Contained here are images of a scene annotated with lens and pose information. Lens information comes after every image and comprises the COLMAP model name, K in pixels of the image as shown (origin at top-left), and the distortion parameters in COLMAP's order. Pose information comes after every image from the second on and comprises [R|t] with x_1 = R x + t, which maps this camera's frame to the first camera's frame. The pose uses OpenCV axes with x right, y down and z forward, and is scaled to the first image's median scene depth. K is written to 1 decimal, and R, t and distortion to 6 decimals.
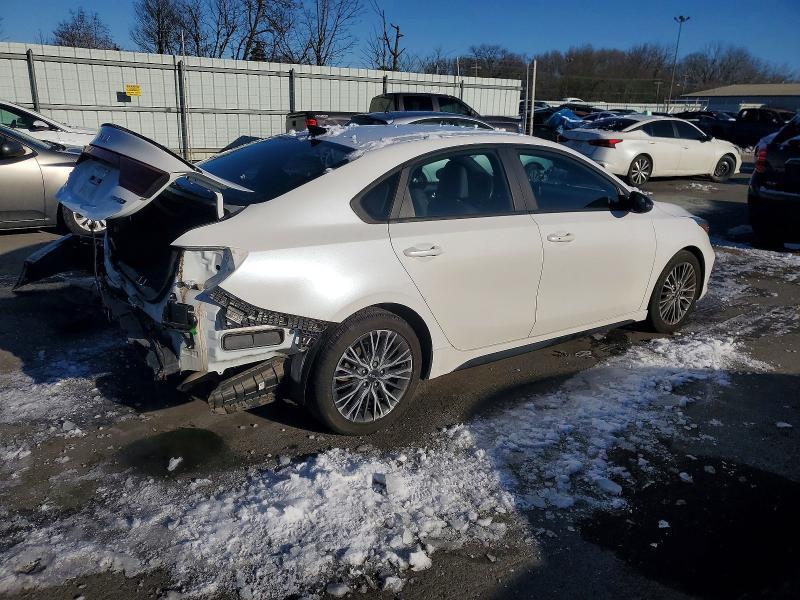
lens RADIAL K [[617.5, 0, 403.4], [0, 617.5, 299.3], [0, 0, 1]] dist [0.024651, -0.003158]
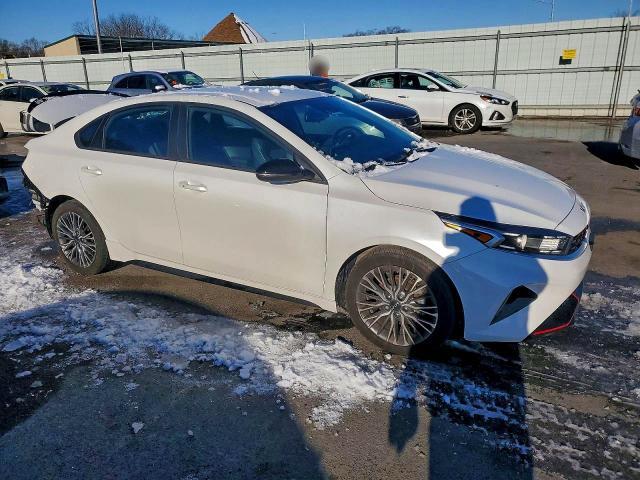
lens RADIAL K [[494.0, 0, 322.7], [0, 494.0, 239.5], [0, 0, 1]] dist [0.024651, -0.003158]
pose [[0.397486, 0.255670, -0.881271, 0.902245], [-0.229261, 0.957612, 0.174412, -0.167994], [0.888507, 0.132715, 0.439252, 0.636449]]
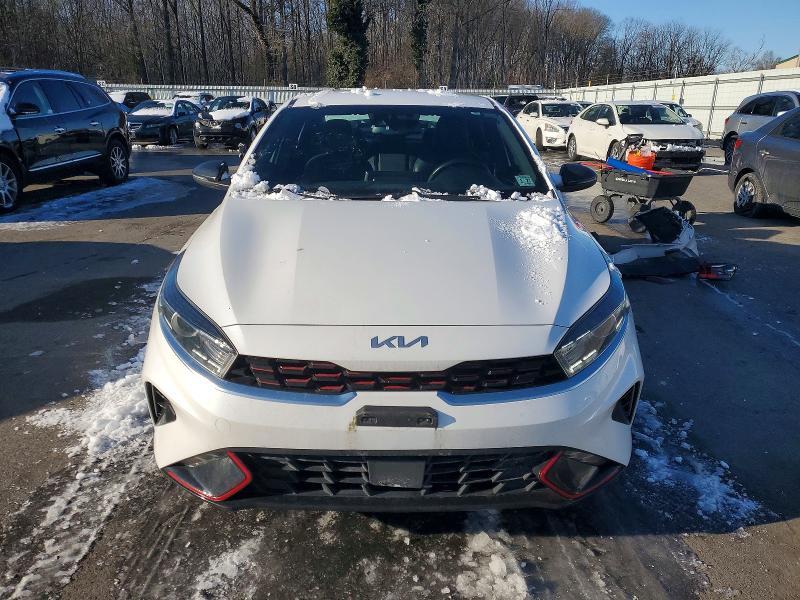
lens RADIAL K [[617.5, 0, 403.4], [0, 617.5, 299.3], [0, 0, 1]] dist [0.024651, -0.003158]
pose [[-0.590820, 0.205495, -0.780194, 0.749829], [-0.264165, 0.864444, 0.427731, -0.356228], [0.762331, 0.458812, -0.456447, 1.370220]]
